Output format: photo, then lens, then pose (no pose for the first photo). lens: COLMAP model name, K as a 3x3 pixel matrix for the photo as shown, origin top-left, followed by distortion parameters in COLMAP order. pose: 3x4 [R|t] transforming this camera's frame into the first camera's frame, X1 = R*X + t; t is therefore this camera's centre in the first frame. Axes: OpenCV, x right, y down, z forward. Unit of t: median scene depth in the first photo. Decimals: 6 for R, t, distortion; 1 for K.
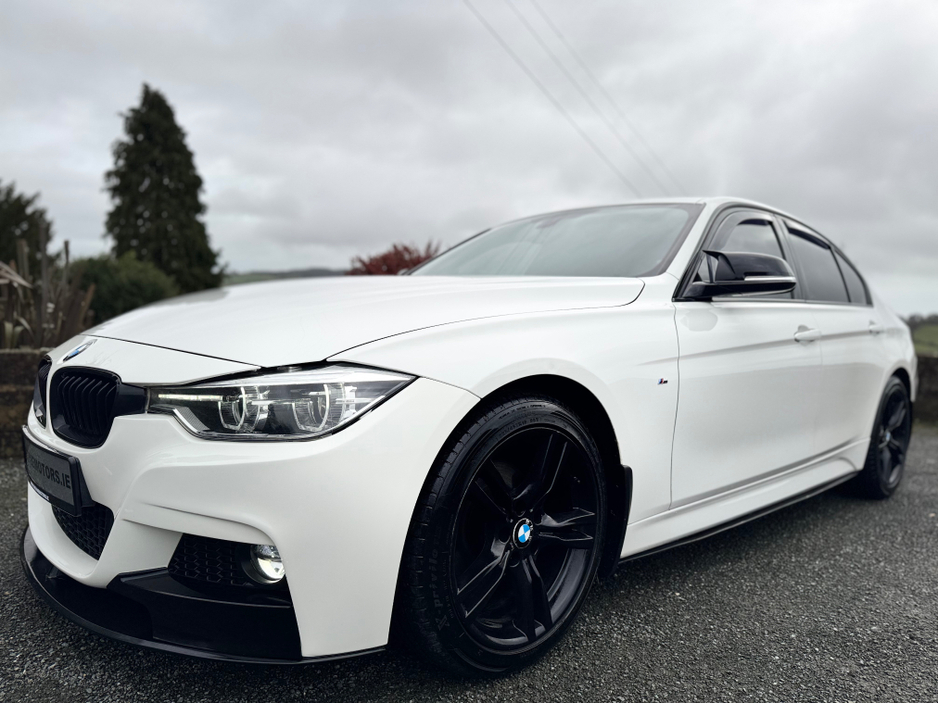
lens RADIAL K [[664.7, 0, 471.6], [0, 664.7, 349.6], [0, 0, 1]] dist [0.053967, -0.052279]
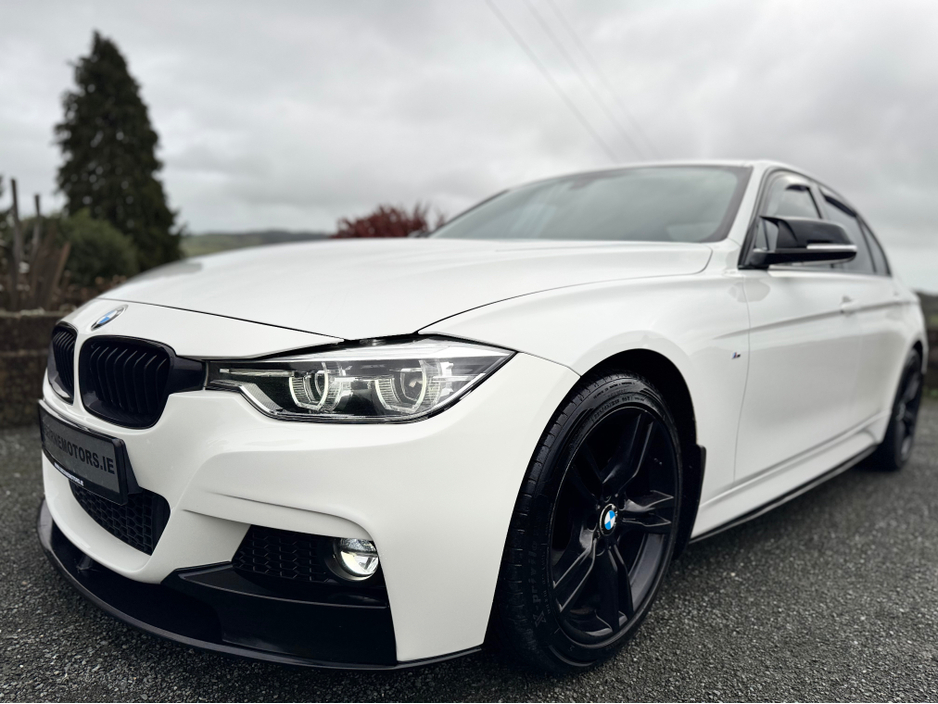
lens RADIAL K [[664.5, 0, 469.0], [0, 664.5, 352.0], [0, 0, 1]] dist [0.056863, -0.057053]
pose [[0.998684, 0.006795, 0.050835, -0.149514], [-0.009556, 0.998480, 0.054274, -0.005393], [-0.050389, -0.054688, 0.997231, 0.086547]]
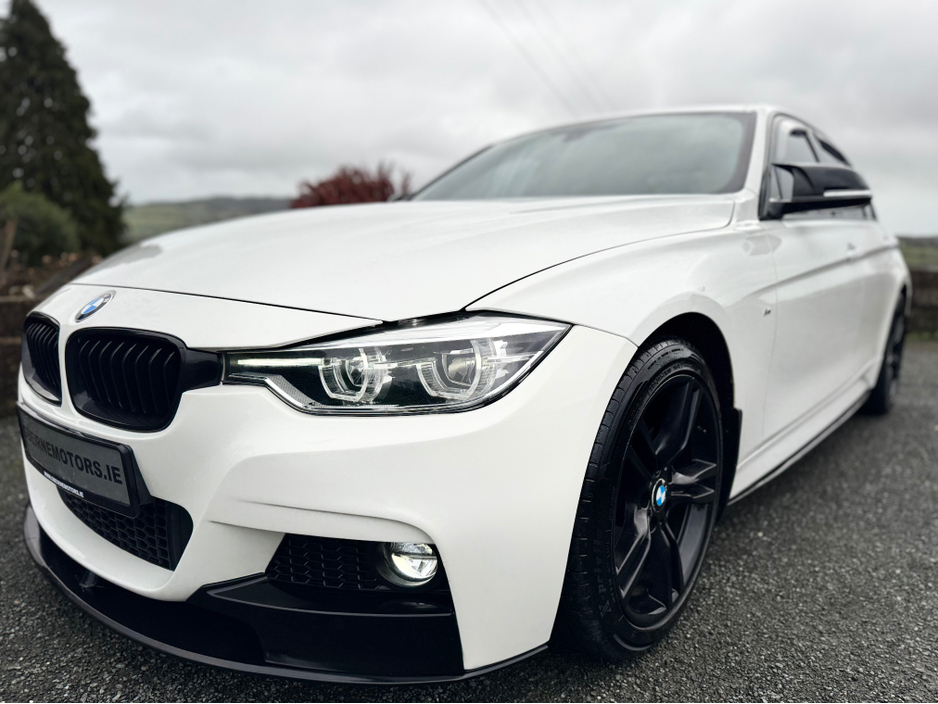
lens RADIAL K [[664.7, 0, 471.6], [0, 664.7, 349.6], [0, 0, 1]] dist [0.053967, -0.052279]
pose [[0.992504, -0.048762, 0.112061, -0.231238], [0.036350, 0.993240, 0.110245, -0.017910], [-0.116679, -0.105345, 0.987567, 0.165054]]
